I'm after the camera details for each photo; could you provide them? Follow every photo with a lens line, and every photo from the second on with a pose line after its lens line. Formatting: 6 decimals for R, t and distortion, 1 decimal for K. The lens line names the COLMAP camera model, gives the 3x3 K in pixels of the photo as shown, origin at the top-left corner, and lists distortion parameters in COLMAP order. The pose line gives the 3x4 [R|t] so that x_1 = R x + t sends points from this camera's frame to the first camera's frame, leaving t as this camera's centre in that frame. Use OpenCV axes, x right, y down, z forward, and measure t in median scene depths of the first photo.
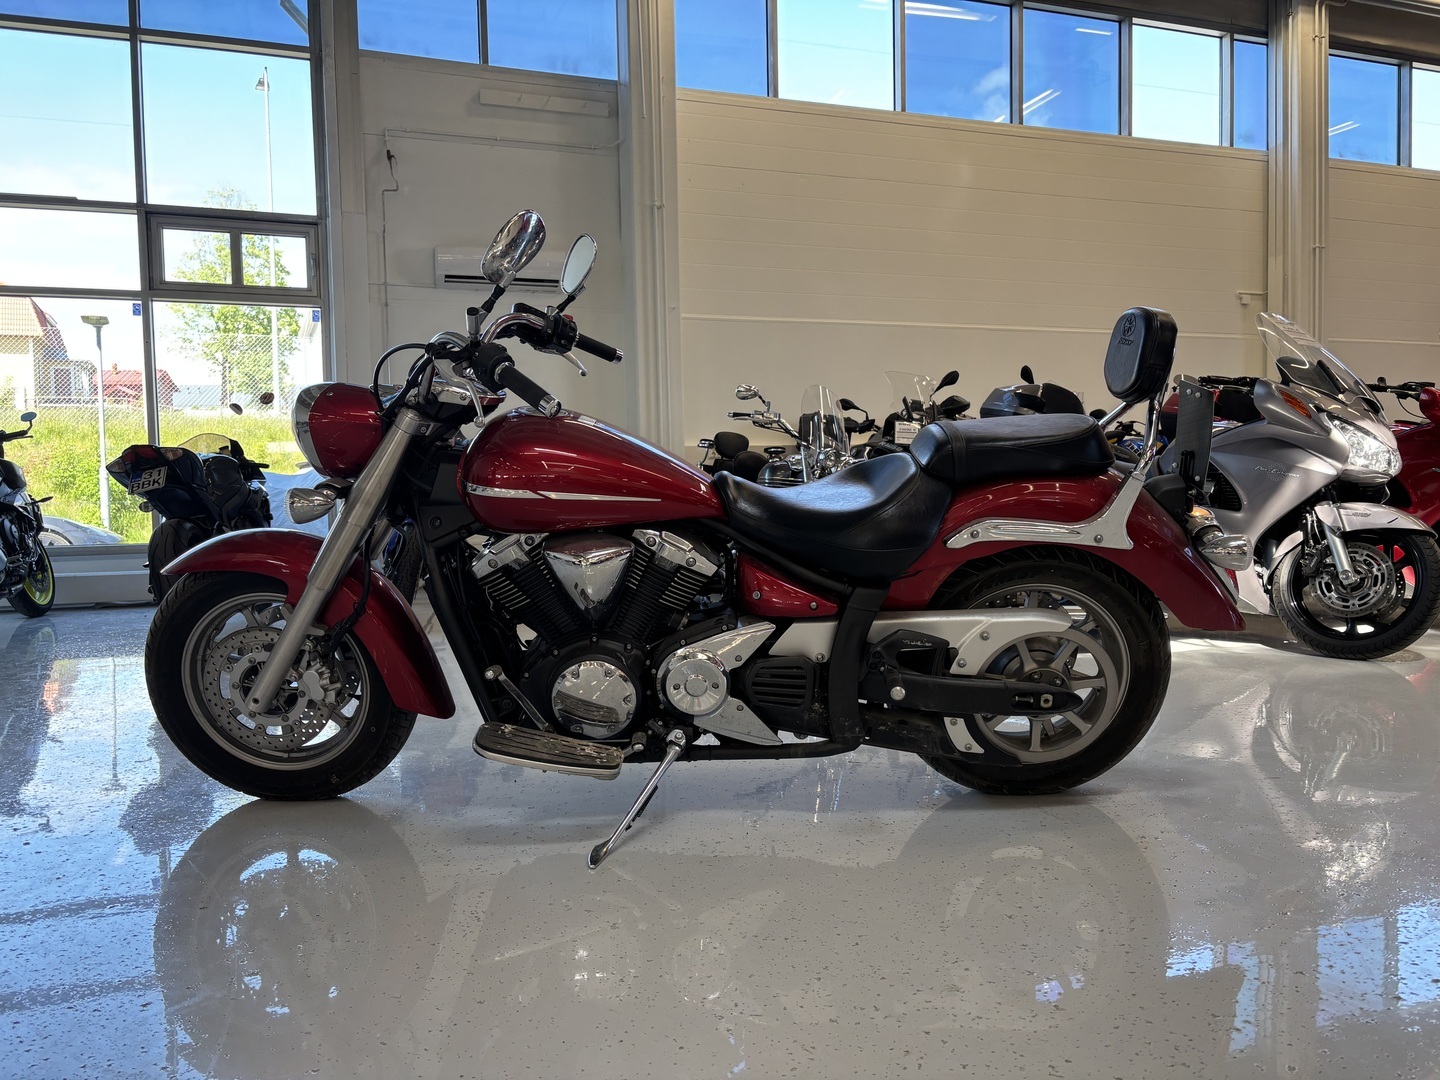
lens RADIAL K [[1069.9, 0, 711.0], [0, 1069.9, 541.5], [0, 0, 1]] dist [-0.003925, -0.010217]
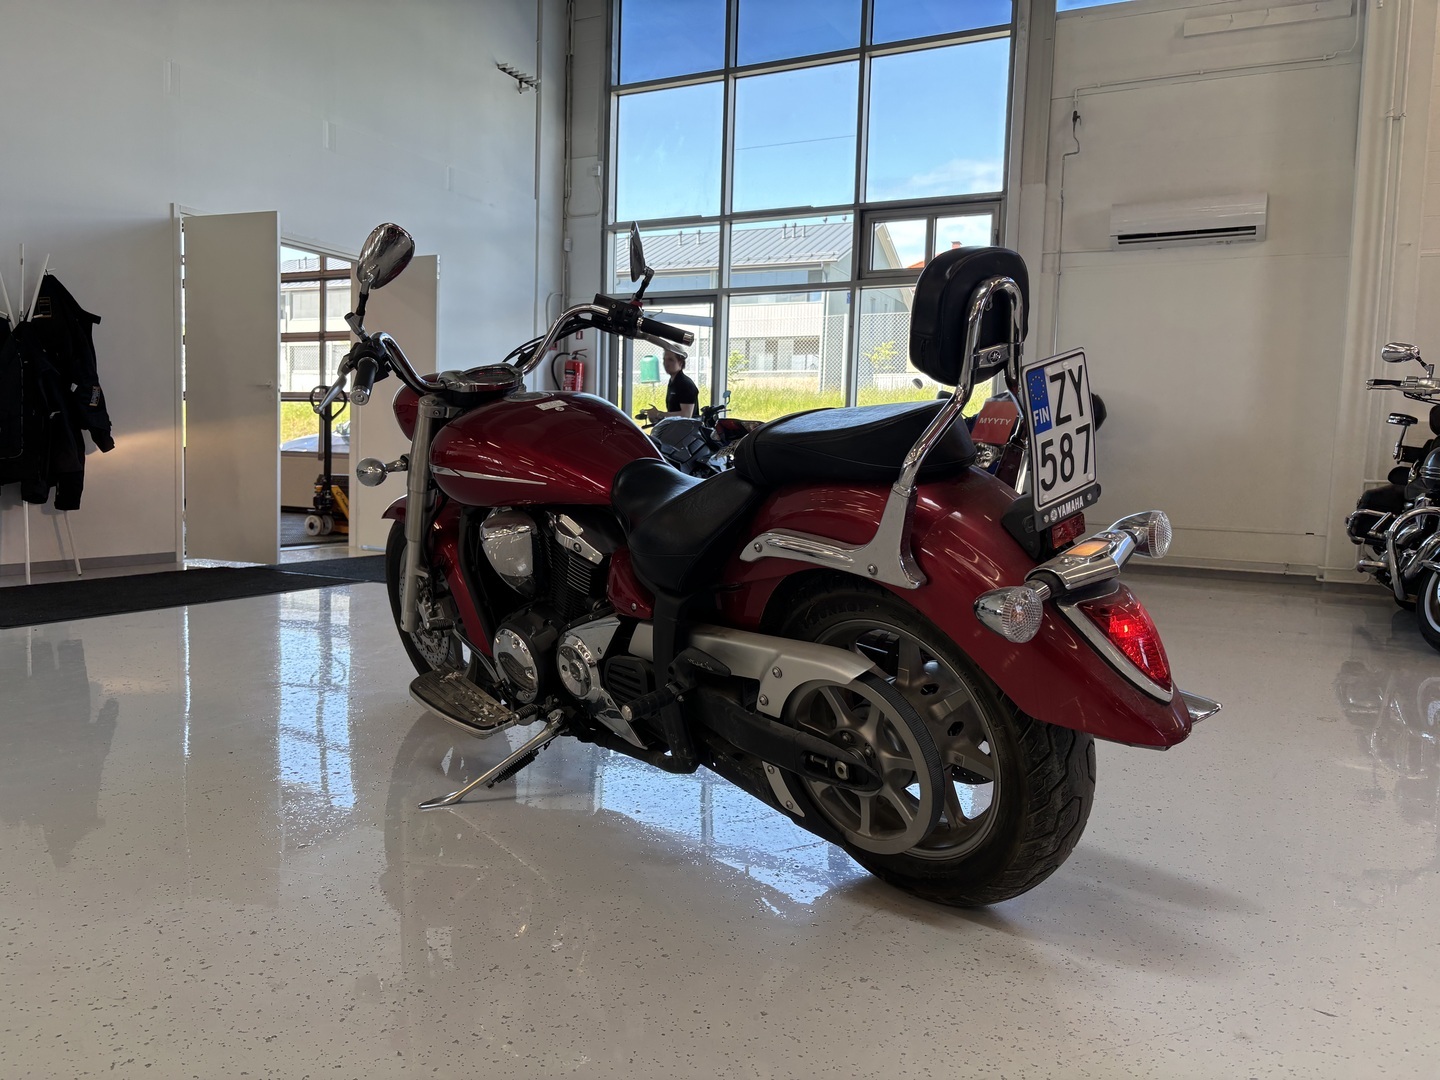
lens RADIAL K [[1070.8, 0, 720.0], [0, 1070.8, 540.0], [0, 0, 1]] dist [-0.000285, -0.025755]
pose [[0.679664, 0.090305, -0.727944, 0.229765], [-0.068733, 0.995867, 0.059367, -0.016486], [0.730296, 0.009684, 0.683062, 0.115039]]
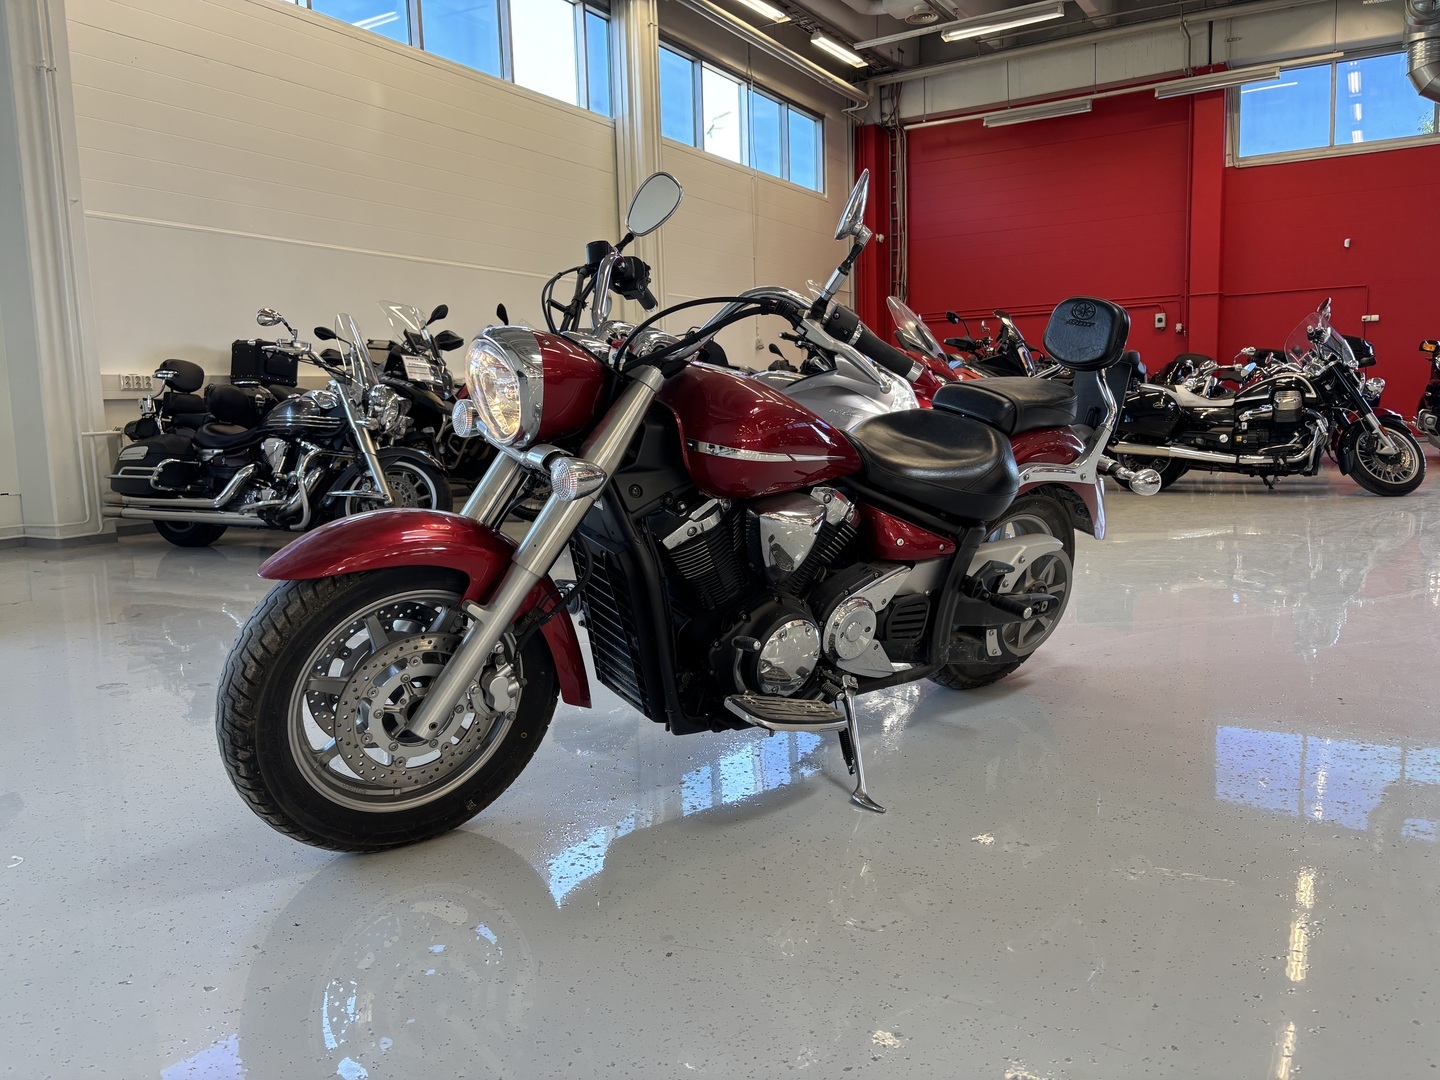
lens RADIAL K [[1069.9, 0, 711.0], [0, 1069.9, 541.5], [0, 0, 1]] dist [-0.003925, -0.010217]
pose [[0.763579, -0.078466, 0.640929, -0.227261], [0.034821, 0.996149, 0.080471, -0.012832], [-0.644774, -0.039128, 0.763371, 0.080424]]
